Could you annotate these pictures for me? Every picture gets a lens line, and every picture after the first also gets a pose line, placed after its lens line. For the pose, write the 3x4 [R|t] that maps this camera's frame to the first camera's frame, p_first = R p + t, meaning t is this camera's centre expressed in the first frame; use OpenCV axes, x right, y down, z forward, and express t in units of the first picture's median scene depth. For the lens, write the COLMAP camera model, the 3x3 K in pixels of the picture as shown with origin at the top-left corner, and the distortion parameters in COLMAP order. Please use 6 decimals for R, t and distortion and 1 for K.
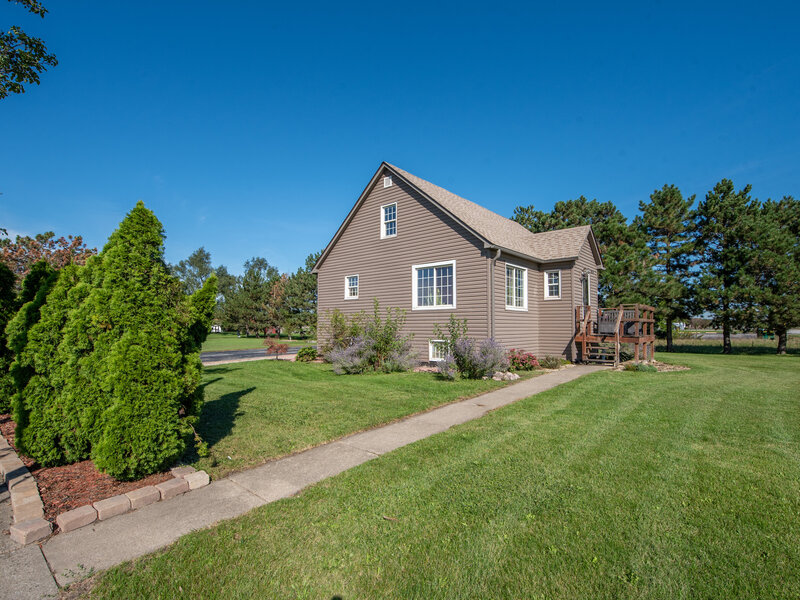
lens RADIAL K [[394.6, 0, 400.0], [0, 394.6, 302.3], [0, 0, 1]] dist [0.003109, -0.000109]
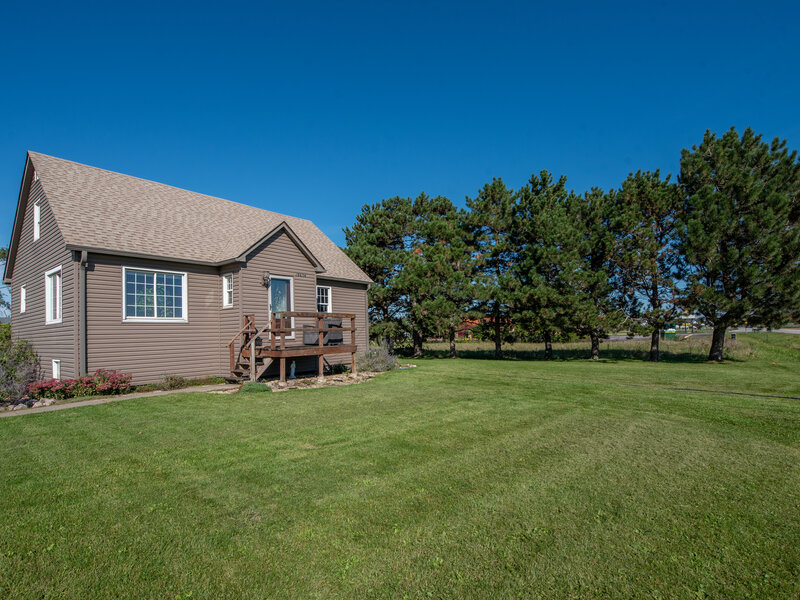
lens RADIAL K [[394.6, 0, 397.5], [0, 394.6, 306.5], [0, 0, 1]] dist [0.003109, -0.000109]
pose [[0.999230, -0.025549, 0.029763, 0.580013], [0.025780, 0.999640, -0.007406, 0.004287], [-0.029563, 0.008168, 0.999530, 0.103733]]
